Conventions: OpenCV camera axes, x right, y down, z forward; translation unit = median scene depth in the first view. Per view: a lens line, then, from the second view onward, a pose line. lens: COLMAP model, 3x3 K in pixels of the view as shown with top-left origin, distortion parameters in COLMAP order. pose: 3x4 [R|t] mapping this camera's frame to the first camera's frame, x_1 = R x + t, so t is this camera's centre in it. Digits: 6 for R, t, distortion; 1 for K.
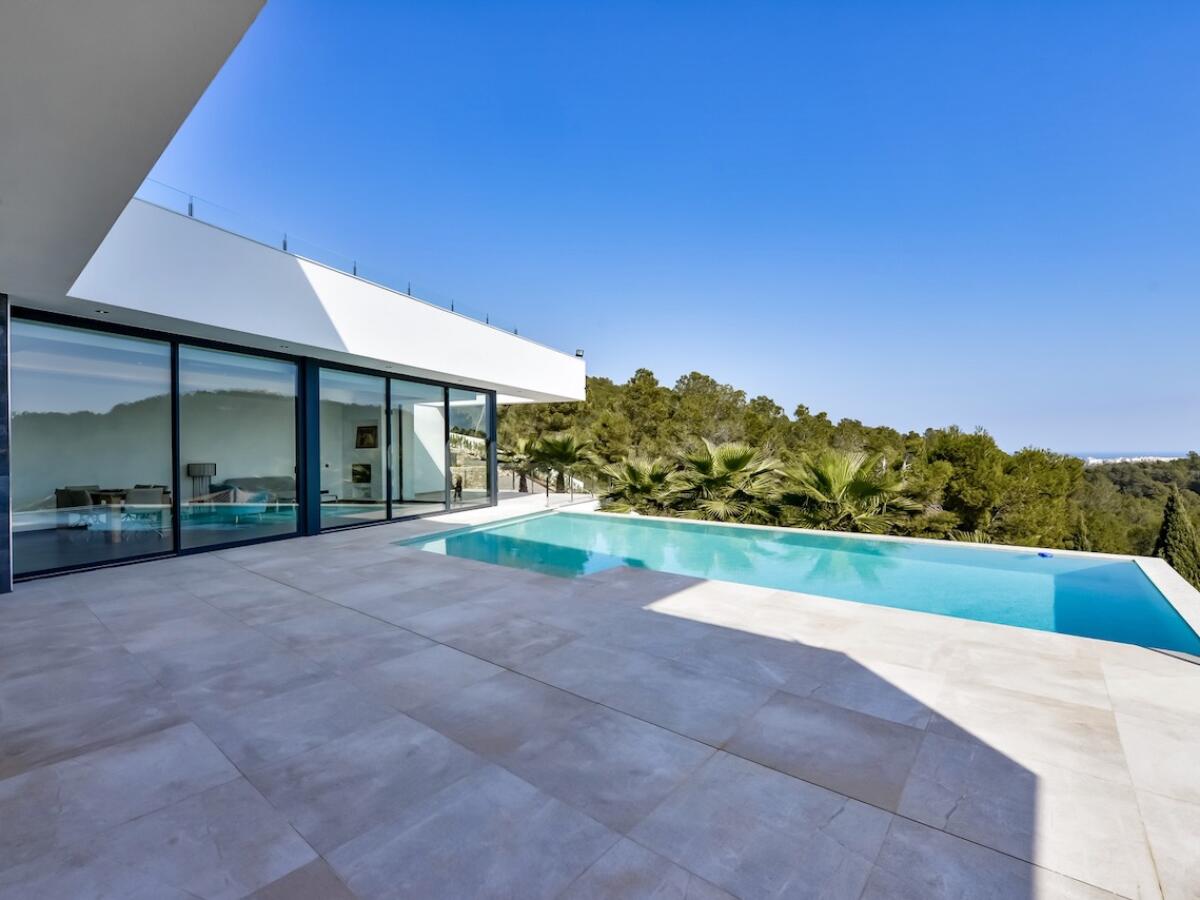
lens RADIAL K [[537.8, 0, 609.0], [0, 537.8, 455.3], [0, 0, 1]] dist [-0.005912, -0.001292]
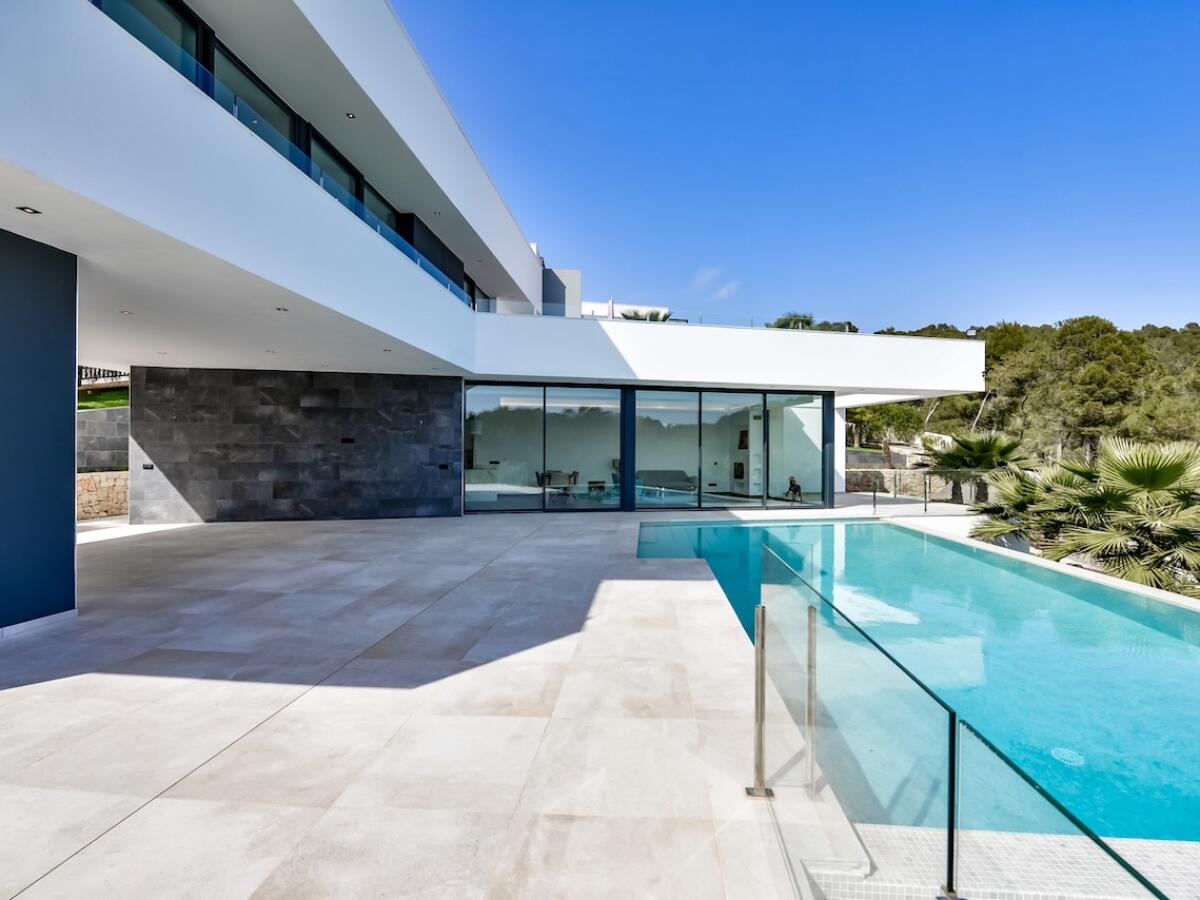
lens RADIAL K [[537.8, 0, 609.0], [0, 537.8, 455.3], [0, 0, 1]] dist [-0.005912, -0.001292]
pose [[0.561052, 0.013891, -0.827664, 0.412346], [-0.013994, 0.999875, 0.007295, -0.005412], [0.827663, 0.007489, 0.561176, 0.115887]]
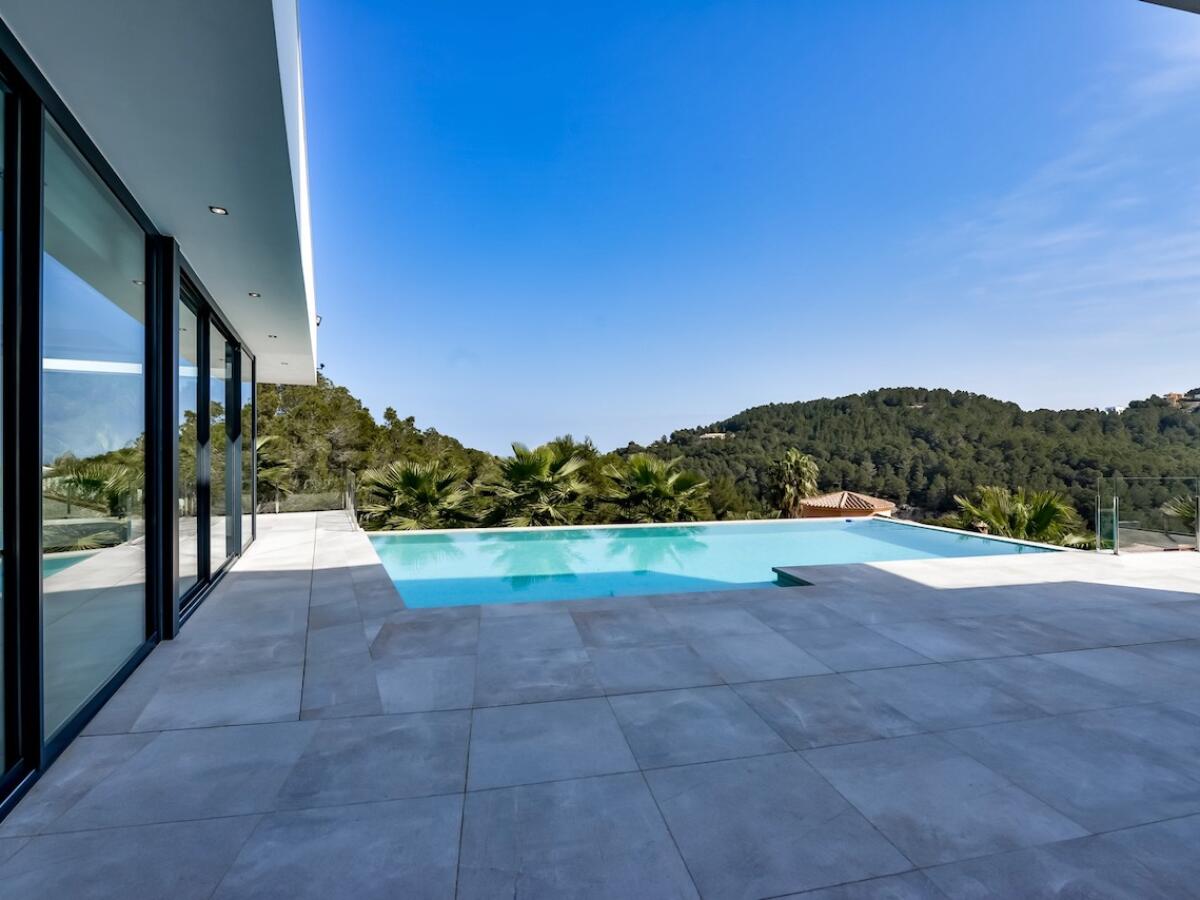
lens RADIAL K [[531.2, 0, 603.0], [0, 531.2, 452.6], [0, 0, 1]] dist [-0.001787, -0.003370]
pose [[0.635257, 0.008301, 0.772256, -0.476473], [0.002709, 0.999912, -0.012977, 0.001373], [-0.772296, 0.010336, 0.635179, 0.309940]]
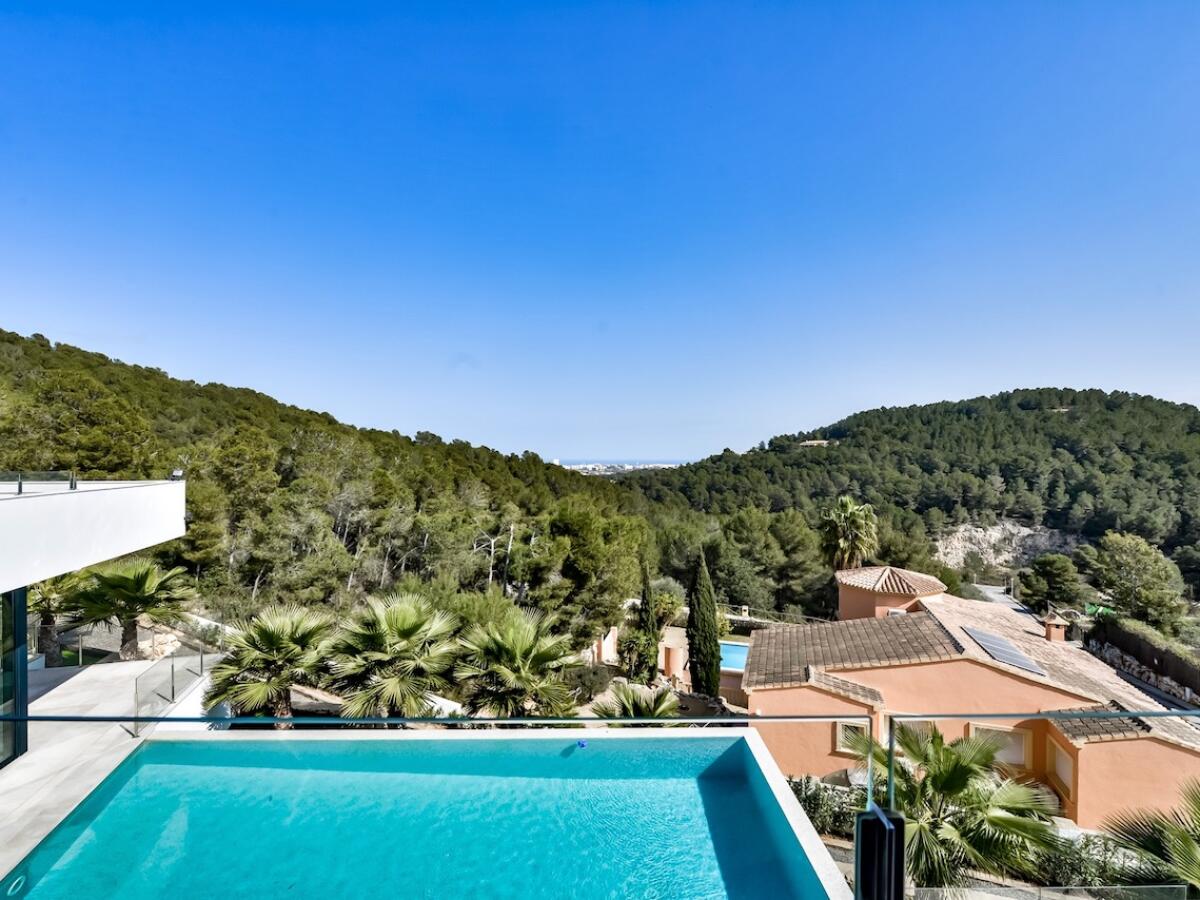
lens RADIAL K [[537.8, 0, 609.0], [0, 537.8, 455.3], [0, 0, 1]] dist [-0.005912, -0.001292]
pose [[0.762413, 0.008770, 0.647031, -0.103557], [-0.004529, 0.999956, -0.008217, -0.278502], [-0.647074, 0.003334, 0.762420, 0.081932]]
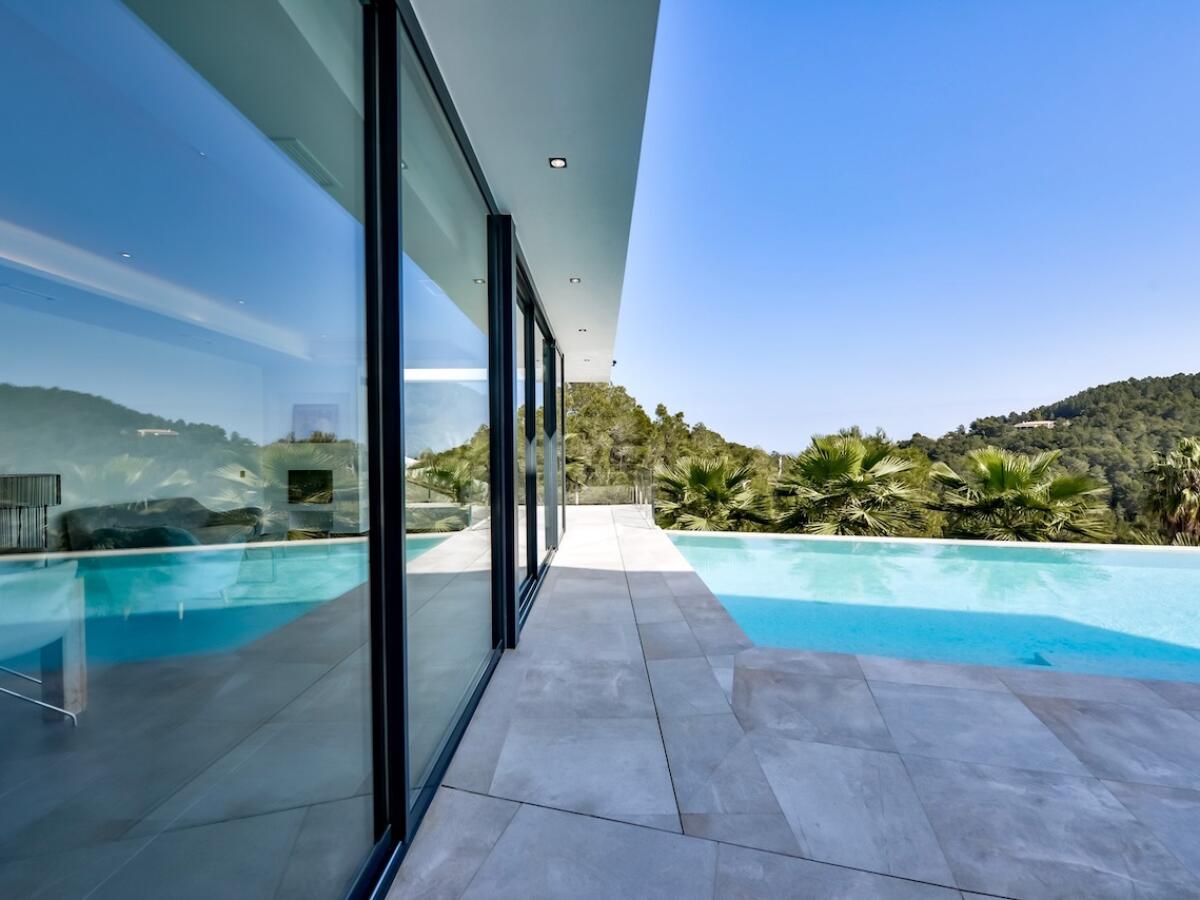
lens RADIAL K [[535.3, 0, 611.4], [0, 535.3, 452.3], [0, 0, 1]] dist [-0.002098, -0.000877]
pose [[0.912722, -0.000420, 0.408582, -0.467400], [0.002359, 0.999988, -0.004242, 0.000207], [-0.408575, 0.004836, 0.912712, 0.416168]]
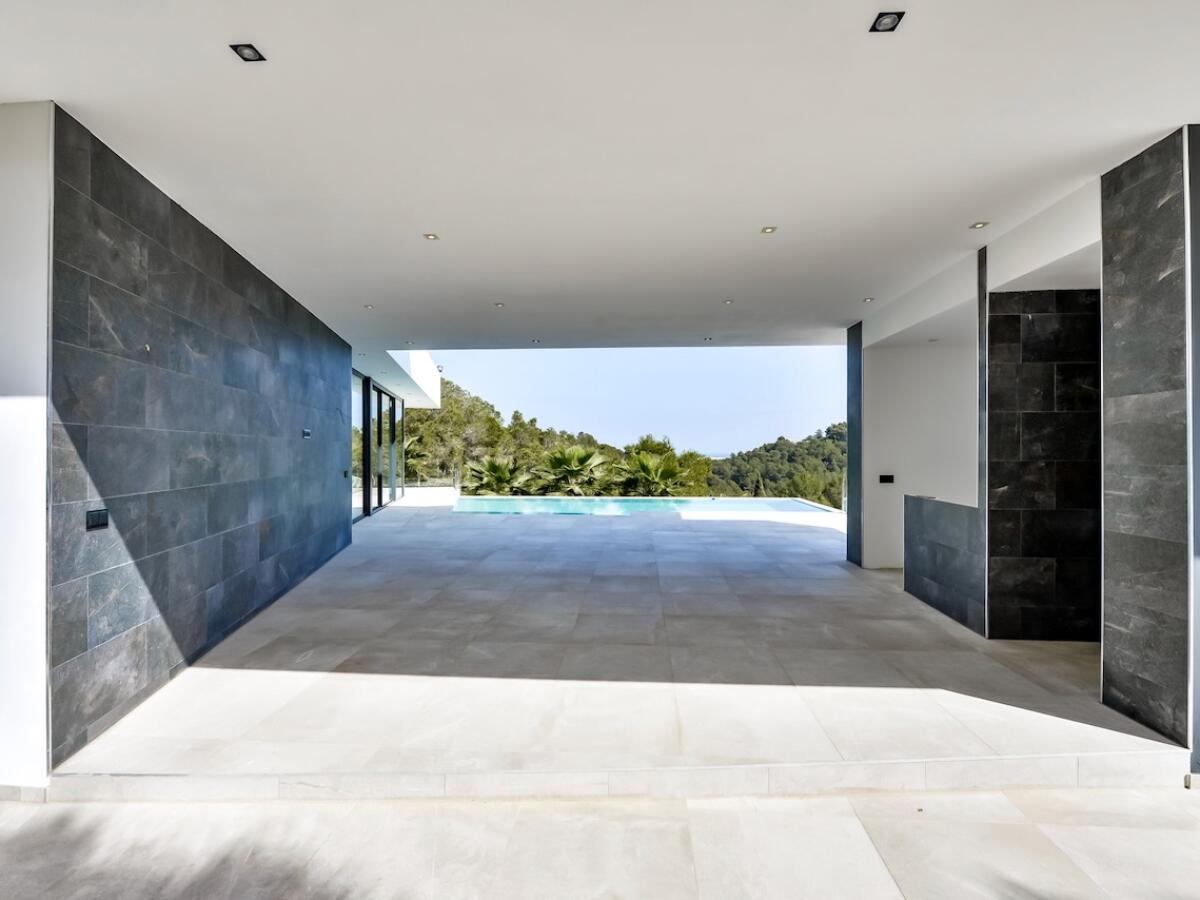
lens RADIAL K [[561.5, 0, 603.8], [0, 561.5, 451.6], [0, 0, 1]] dist [-0.002398, -0.000570]
pose [[0.817643, 0.007247, 0.575679, -0.621393], [-0.004161, 0.999969, -0.006678, 0.001304], [-0.575710, 0.003065, 0.817648, -0.310042]]
